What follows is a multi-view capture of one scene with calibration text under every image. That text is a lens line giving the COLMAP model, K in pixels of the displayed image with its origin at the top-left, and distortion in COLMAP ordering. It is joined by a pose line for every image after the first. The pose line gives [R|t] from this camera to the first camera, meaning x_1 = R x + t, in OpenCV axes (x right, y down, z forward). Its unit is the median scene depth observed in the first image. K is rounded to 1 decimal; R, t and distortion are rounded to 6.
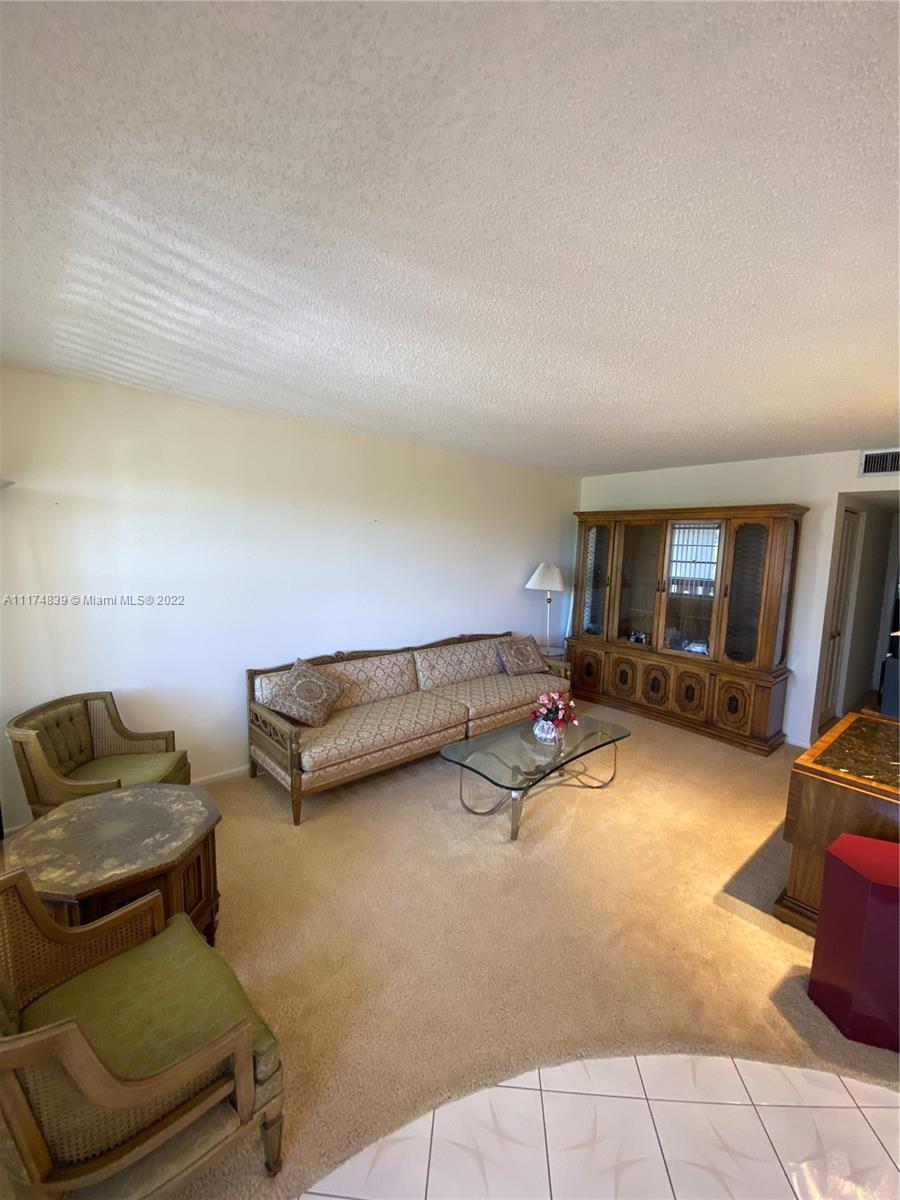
lens RADIAL K [[491.6, 0, 446.9], [0, 491.6, 600.9], [0, 0, 1]] dist [-0.001591, -0.012181]
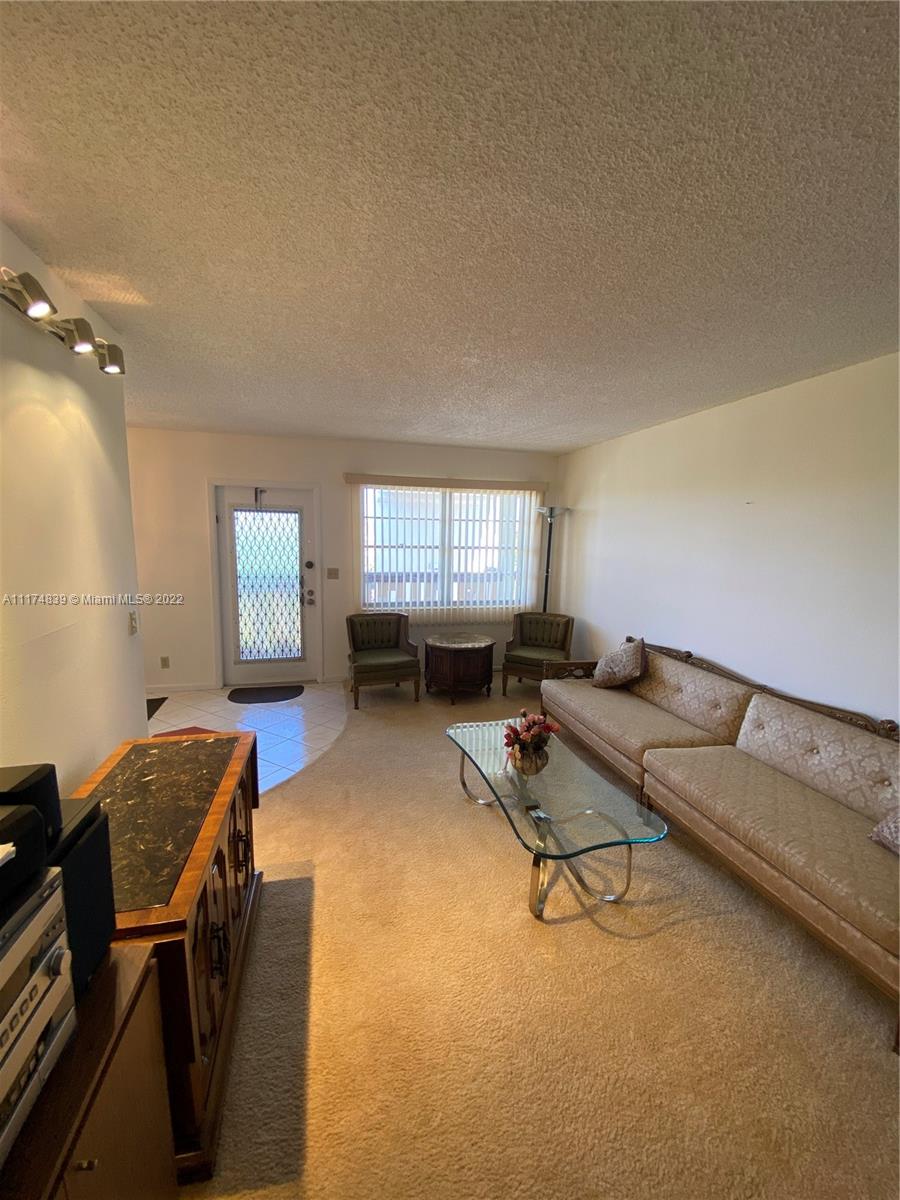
lens RADIAL K [[491.6, 0, 449.5], [0, 491.6, 597.4], [0, 0, 1]] dist [-0.001591, -0.012181]
pose [[-0.457436, 0.082180, -0.885437, 1.215169], [-0.141168, 0.976382, 0.163552, -0.129551], [0.877966, 0.199810, -0.435031, 1.508827]]
